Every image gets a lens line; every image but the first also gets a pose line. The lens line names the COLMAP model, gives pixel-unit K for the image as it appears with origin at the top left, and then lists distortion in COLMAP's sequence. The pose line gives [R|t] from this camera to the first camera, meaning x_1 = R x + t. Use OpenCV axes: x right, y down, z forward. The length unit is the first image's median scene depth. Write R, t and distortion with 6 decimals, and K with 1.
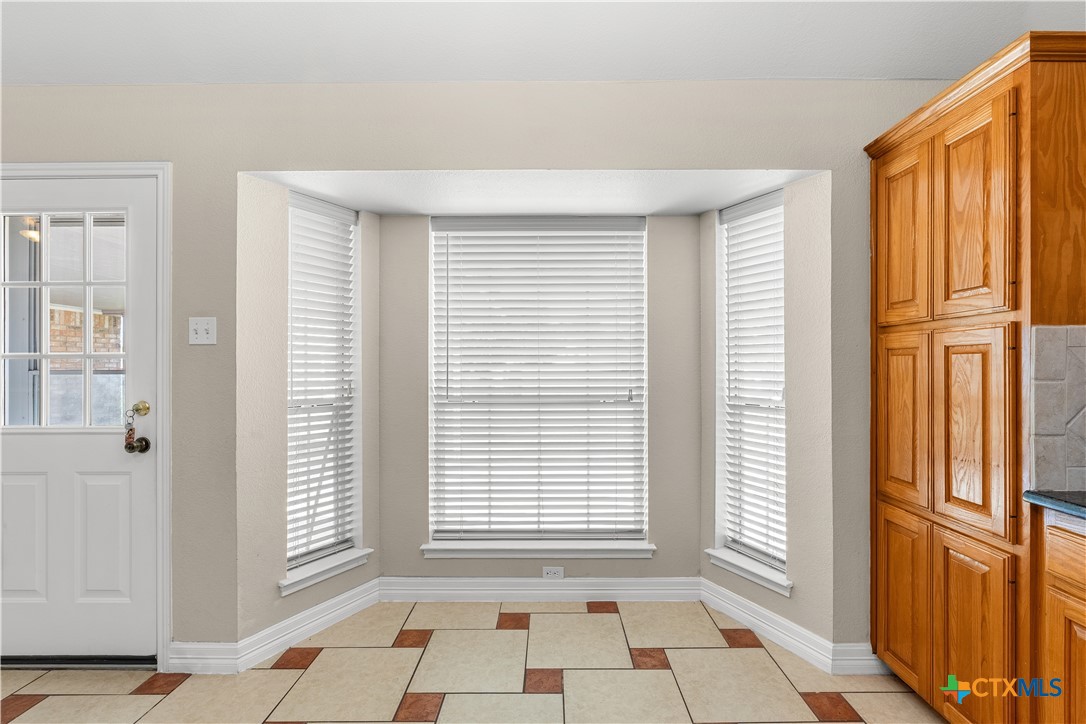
lens RADIAL K [[487.0, 0, 548.0], [0, 487.0, 366.8], [0, 0, 1]] dist [-0.003598, 0.001730]
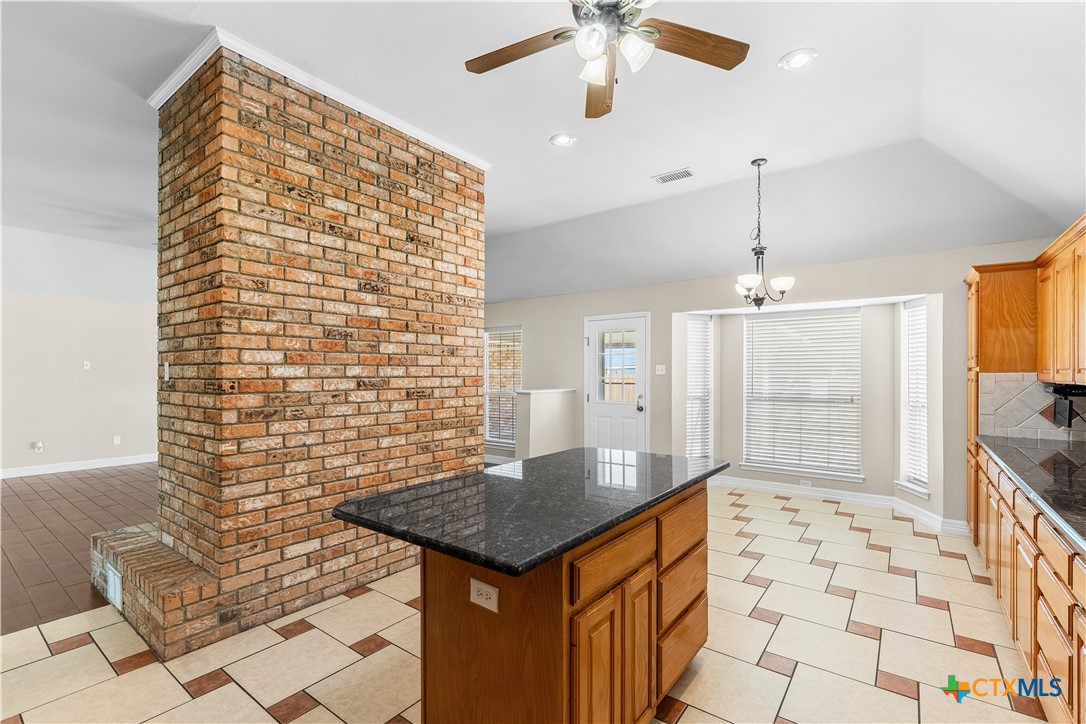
lens RADIAL K [[487.0, 0, 545.3], [0, 487.0, 375.9], [0, 0, 1]] dist [-0.003598, 0.001730]
pose [[0.803636, 0.004746, -0.595103, 0.364211], [-0.002903, 0.999988, 0.004054, -0.039443], [0.595114, -0.001530, 0.803639, -1.371827]]
